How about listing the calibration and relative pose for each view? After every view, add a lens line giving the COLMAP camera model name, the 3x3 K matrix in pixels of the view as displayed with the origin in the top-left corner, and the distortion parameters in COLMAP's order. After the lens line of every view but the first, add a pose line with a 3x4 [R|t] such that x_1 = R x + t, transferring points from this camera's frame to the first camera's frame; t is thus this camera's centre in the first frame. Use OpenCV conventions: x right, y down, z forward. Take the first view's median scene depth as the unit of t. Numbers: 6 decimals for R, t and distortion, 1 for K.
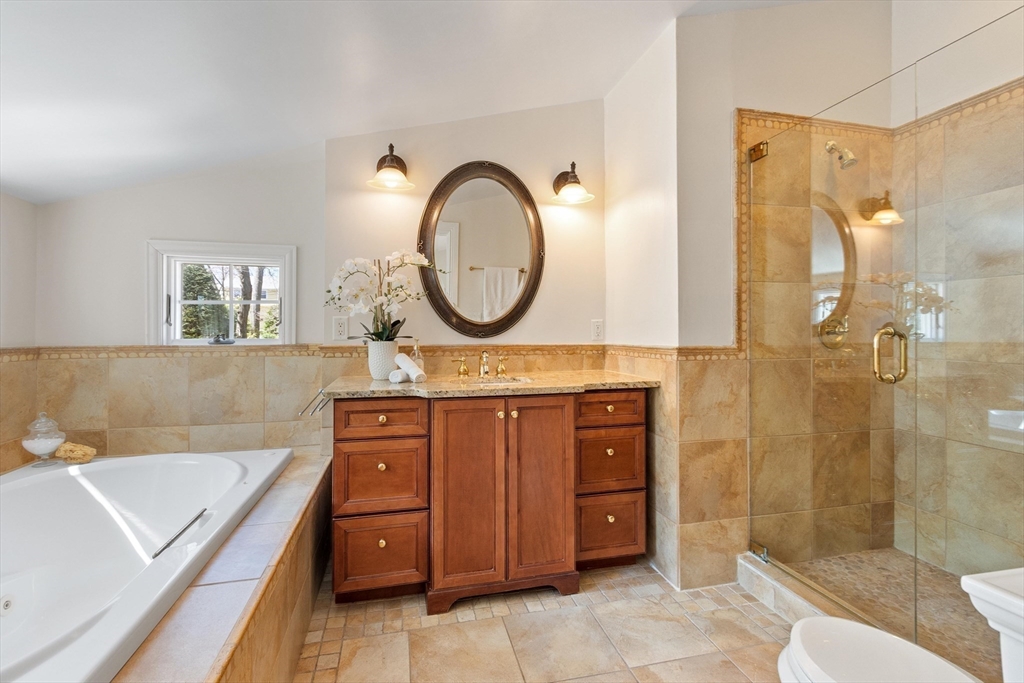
lens RADIAL K [[451.0, 0, 511.3], [0, 451.0, 333.4], [0, 0, 1]] dist [0.001308, 0.000005]
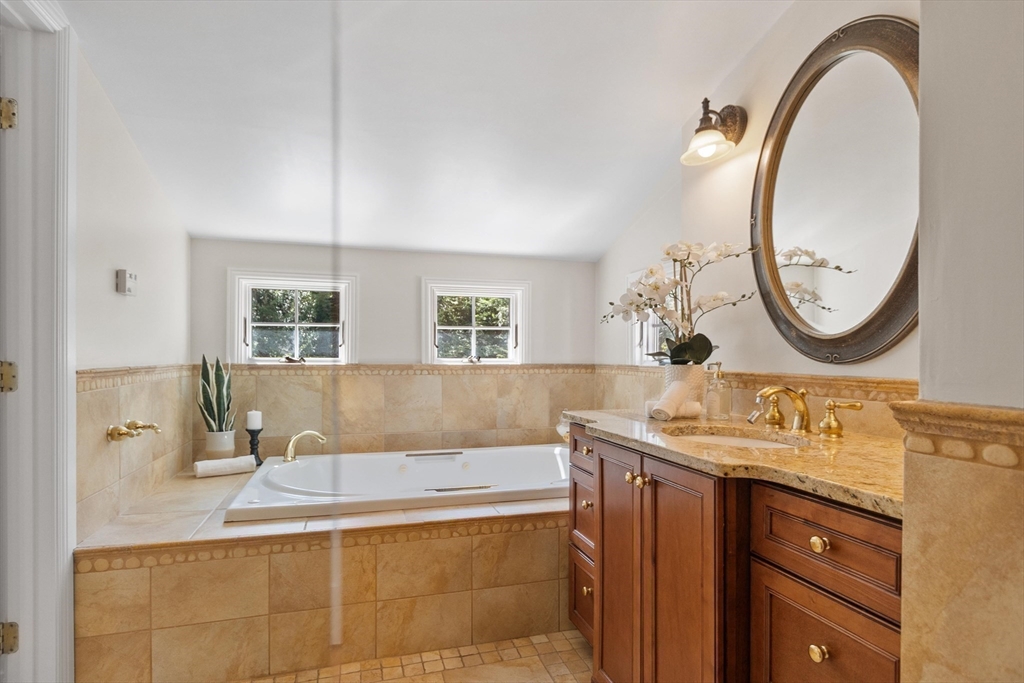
lens RADIAL K [[556.8, 0, 510.3], [0, 556.8, 349.8], [0, 0, 1]] dist [0.005320, 0.000500]
pose [[0.031490, -0.007303, -0.999477, 0.698510], [-0.003513, 0.999966, -0.007417, -0.000651], [0.999498, 0.003745, 0.031464, 0.702504]]
